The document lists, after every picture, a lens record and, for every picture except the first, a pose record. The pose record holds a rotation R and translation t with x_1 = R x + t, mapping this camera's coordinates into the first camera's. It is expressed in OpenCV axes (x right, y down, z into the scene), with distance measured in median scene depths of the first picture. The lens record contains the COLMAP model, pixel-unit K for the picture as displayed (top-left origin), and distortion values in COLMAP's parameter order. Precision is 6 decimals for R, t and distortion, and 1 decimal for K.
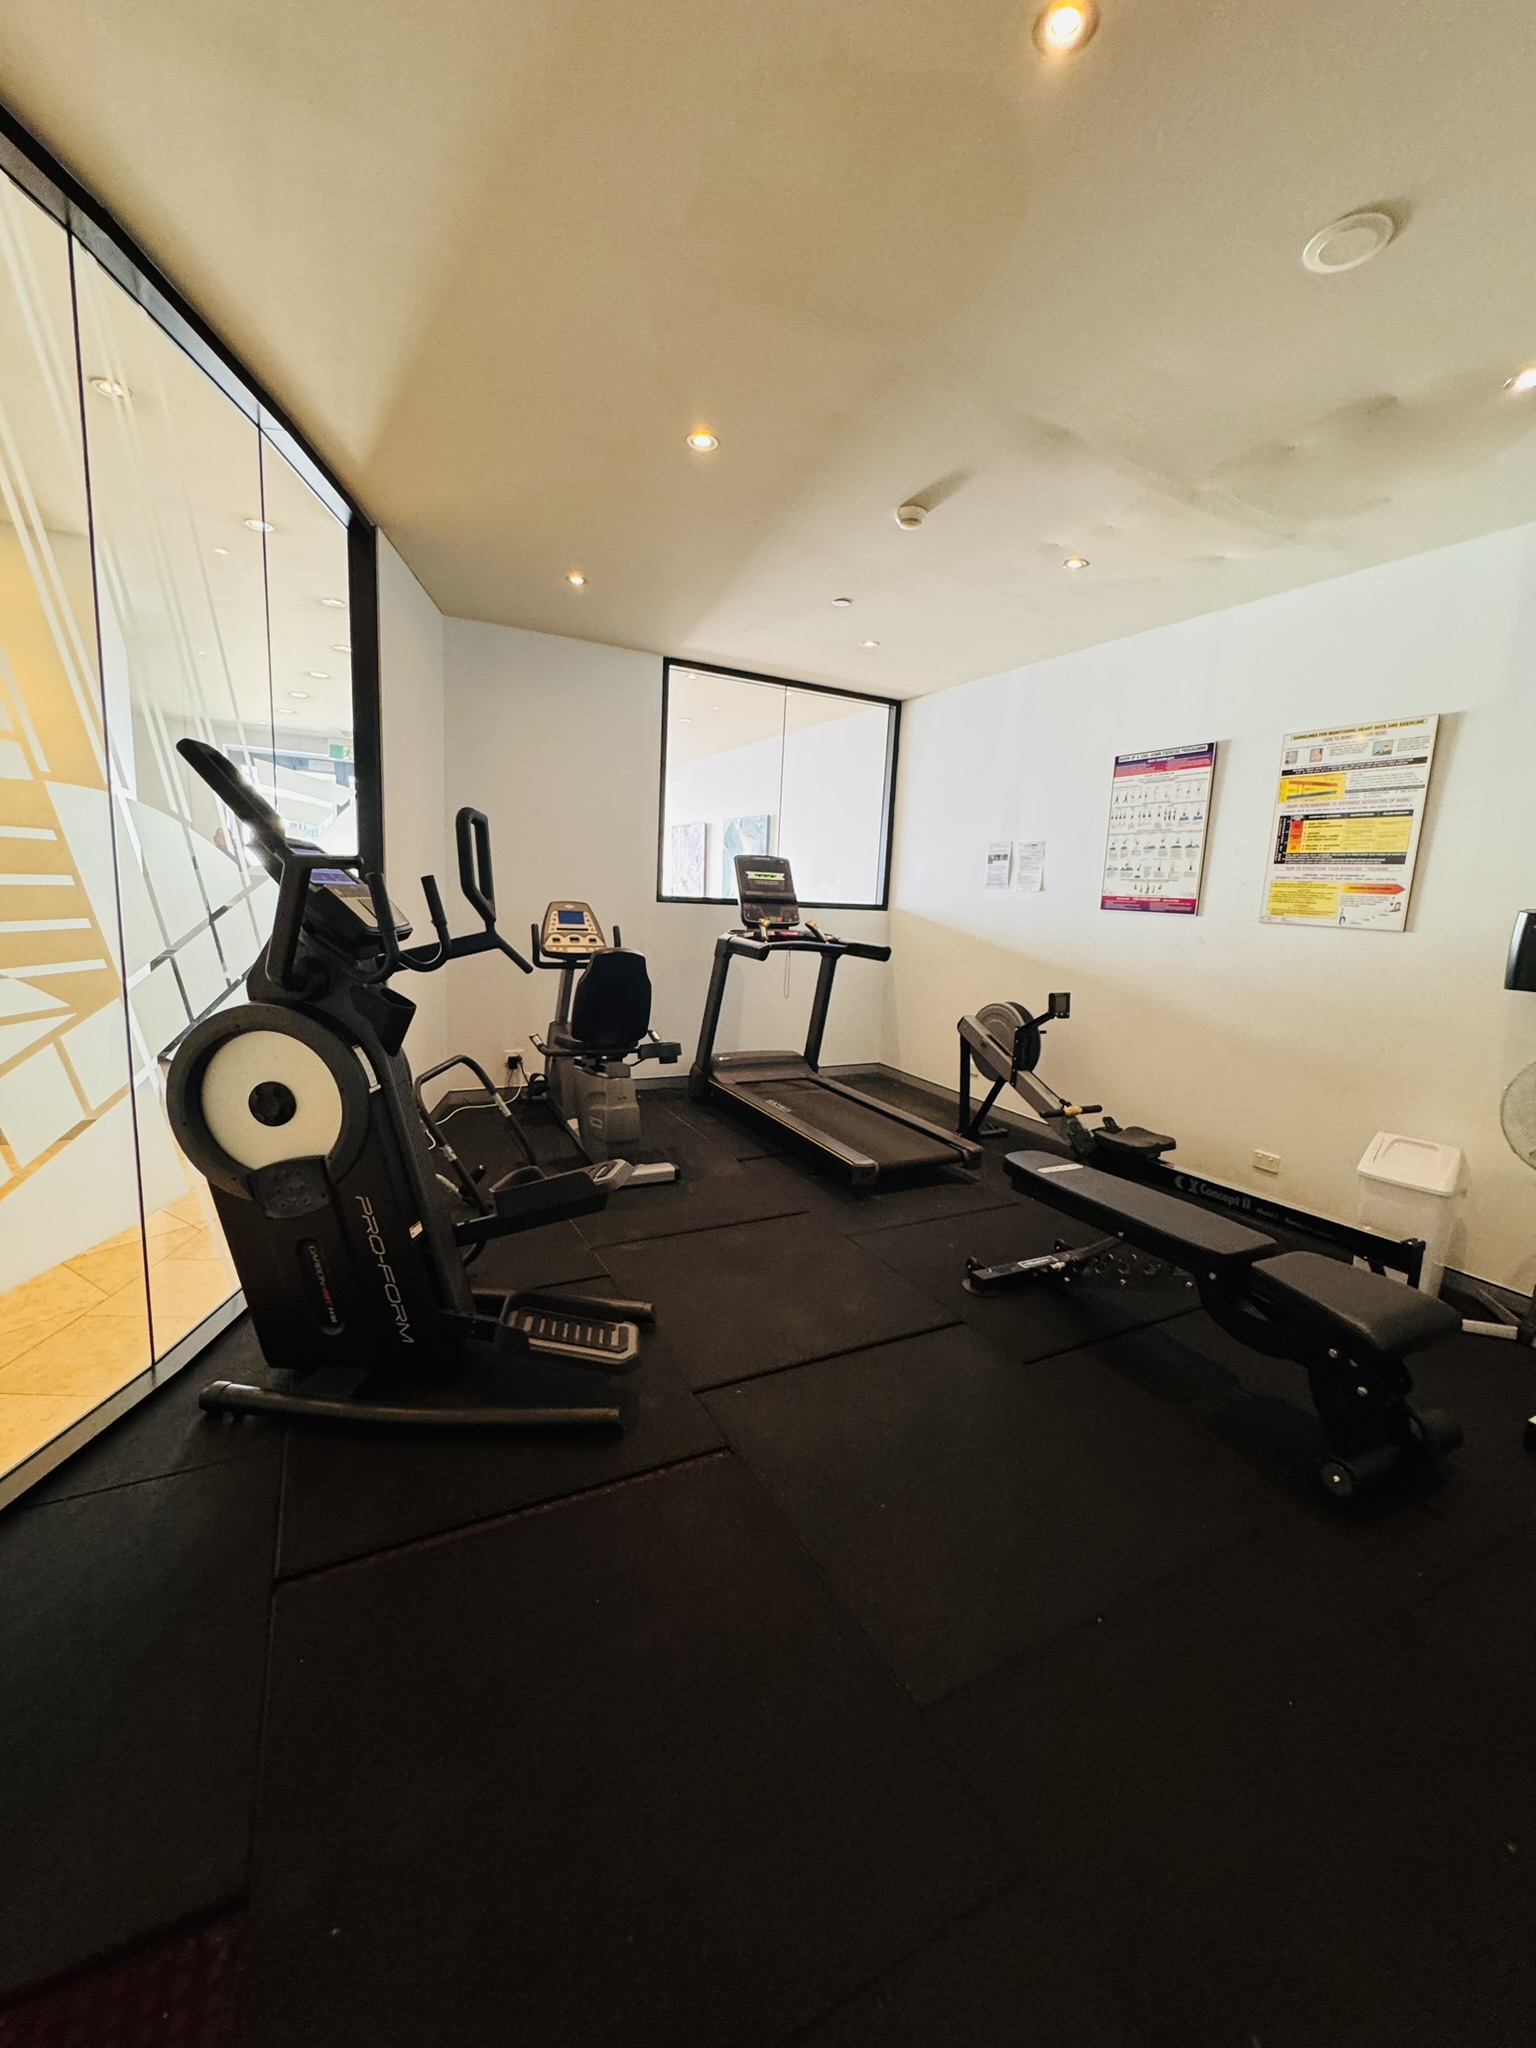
lens RADIAL K [[848.2, 0, 768.0], [0, 848.2, 1024.0], [0, 0, 1]] dist [0.000243, 0.000100]
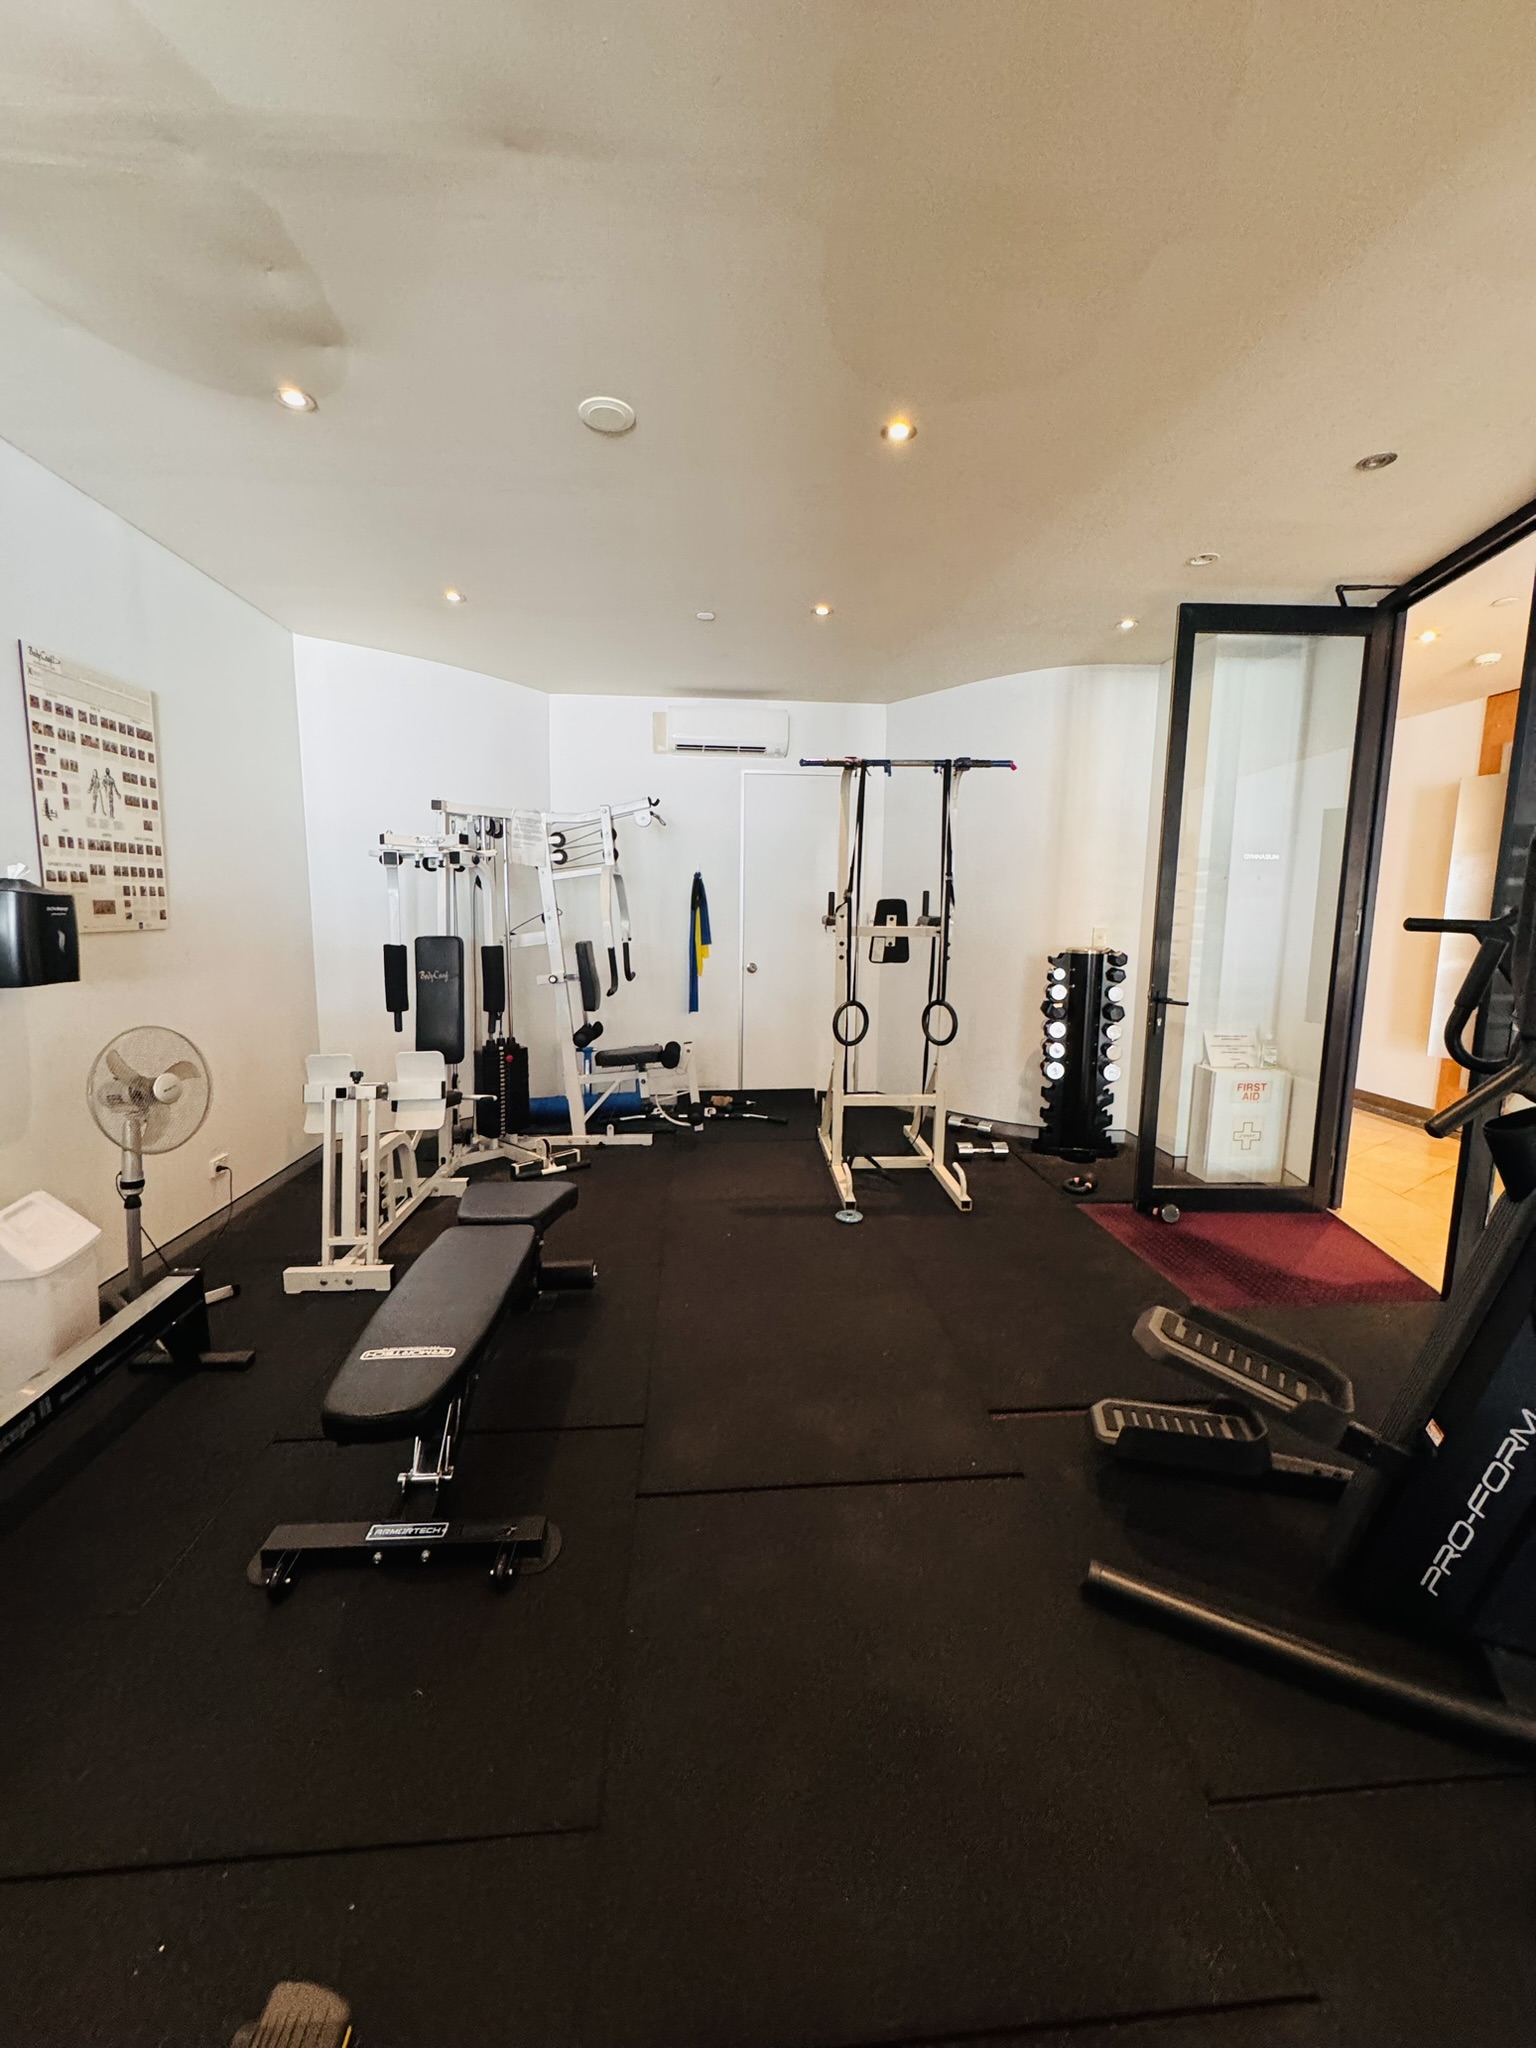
lens RADIAL K [[848.2, 0, 768.0], [0, 848.2, 1024.0], [0, 0, 1]] dist [0.000243, 0.000100]
pose [[-0.920879, -0.113018, 0.373108, -0.110319], [0.004773, 0.953716, 0.300671, -0.280294], [-0.389820, 0.278662, -0.877717, 1.626991]]
